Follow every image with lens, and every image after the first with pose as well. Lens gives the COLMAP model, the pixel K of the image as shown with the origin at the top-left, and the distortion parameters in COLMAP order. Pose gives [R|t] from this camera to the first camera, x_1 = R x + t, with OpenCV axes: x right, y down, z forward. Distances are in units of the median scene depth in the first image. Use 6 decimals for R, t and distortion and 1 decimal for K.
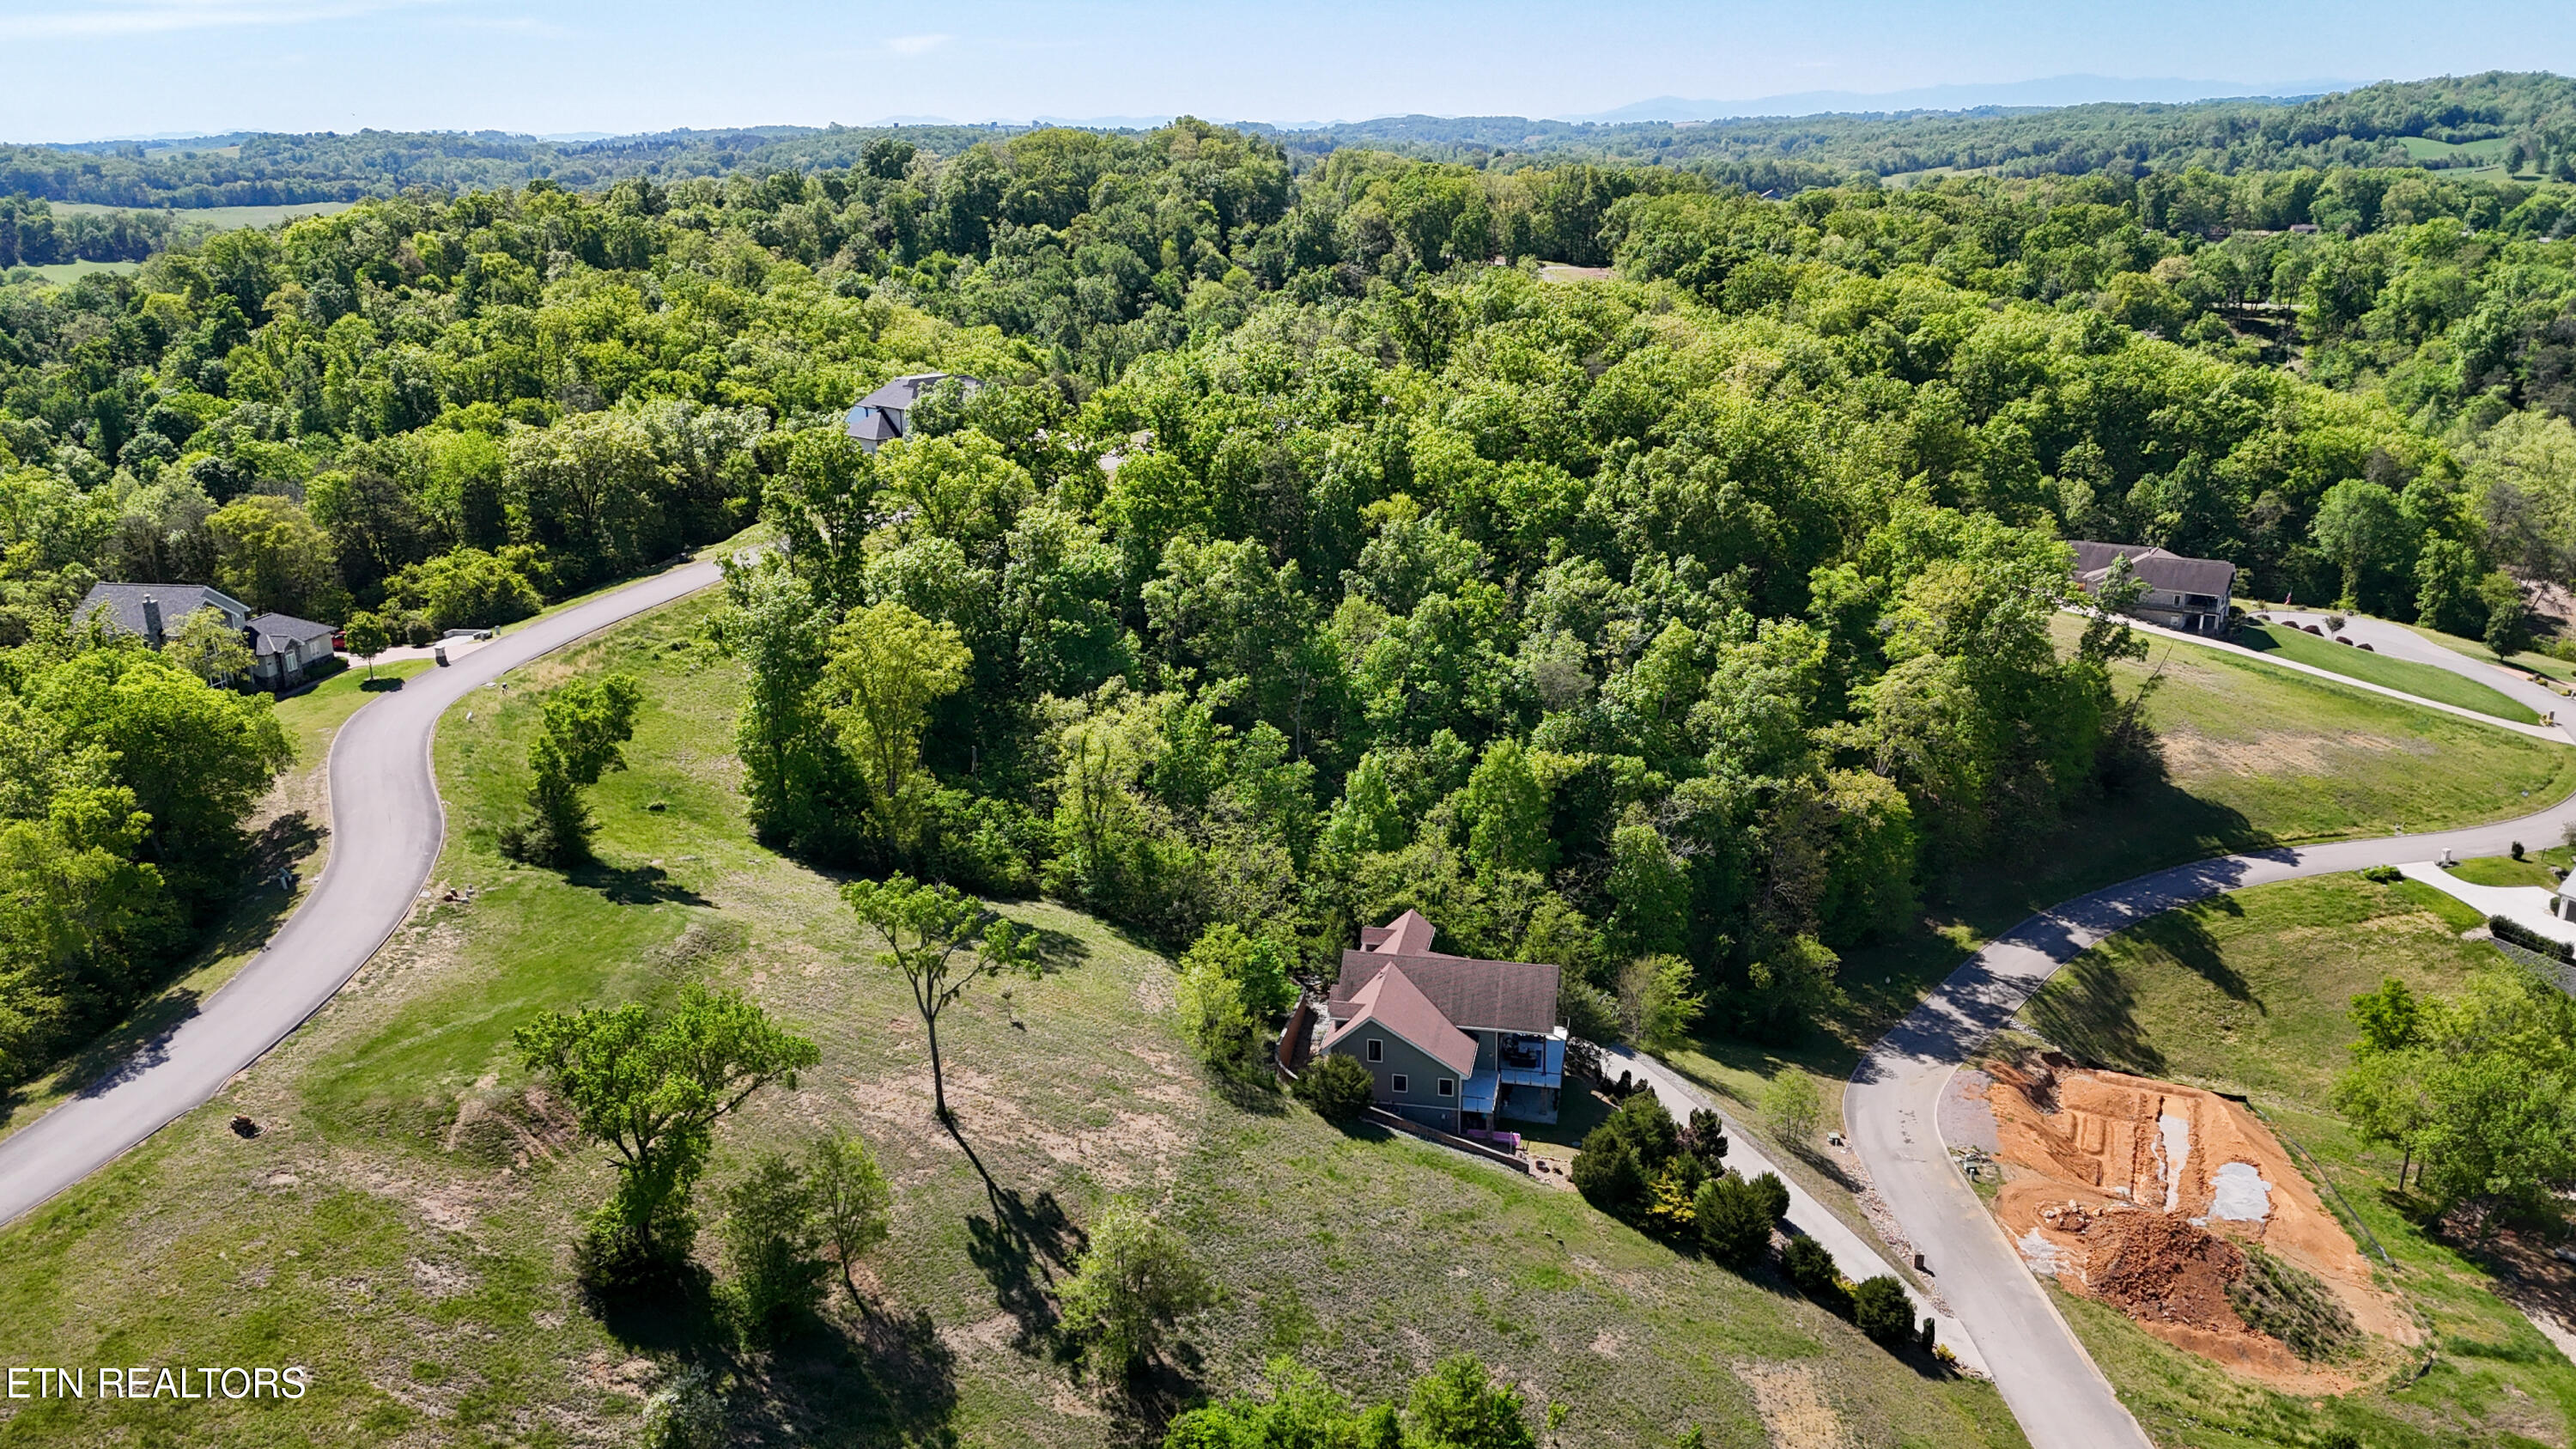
lens RADIAL K [[1918.3, 0, 1273.5], [0, 1918.3, 799.6], [0, 0, 1]] dist [0.090180, -0.082632]
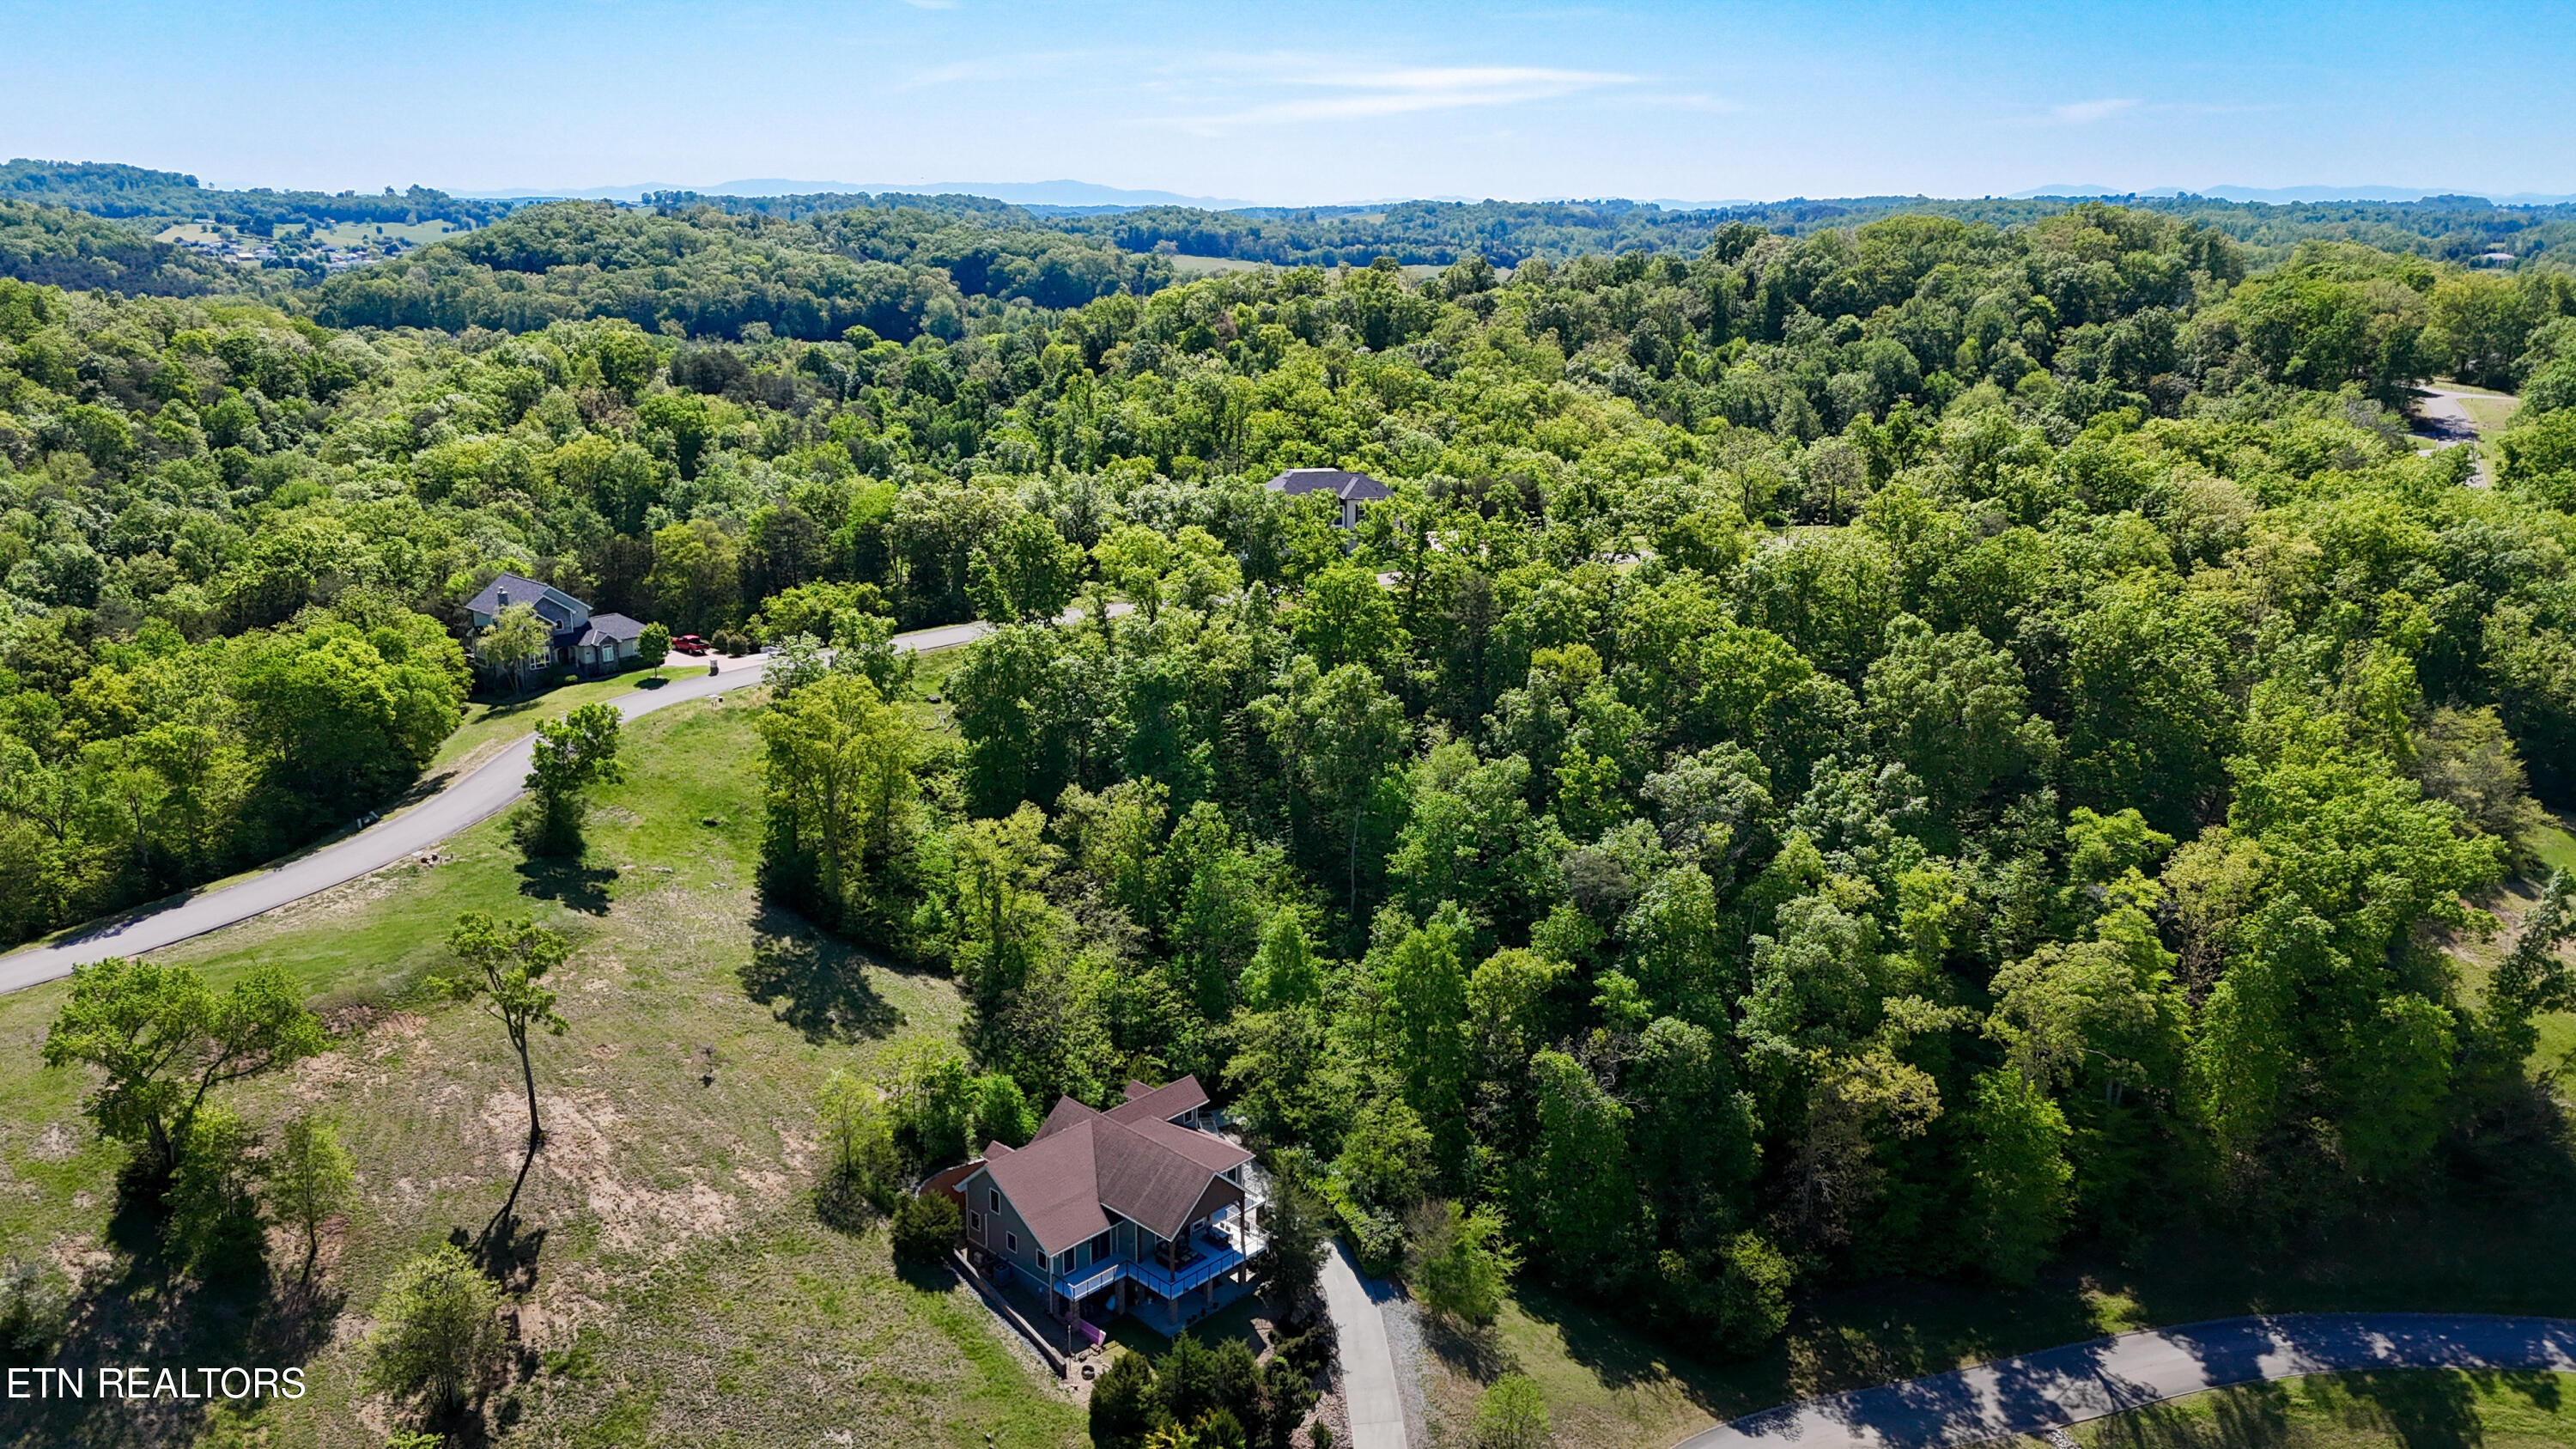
lens RADIAL K [[1918.3, 0, 1273.5], [0, 1918.3, 799.6], [0, 0, 1]] dist [0.090180, -0.082632]
pose [[0.838456, 0.180818, -0.514097, 0.398220], [-0.195978, 0.980285, 0.025160, -0.075178], [0.508511, 0.079656, 0.857363, 0.136542]]
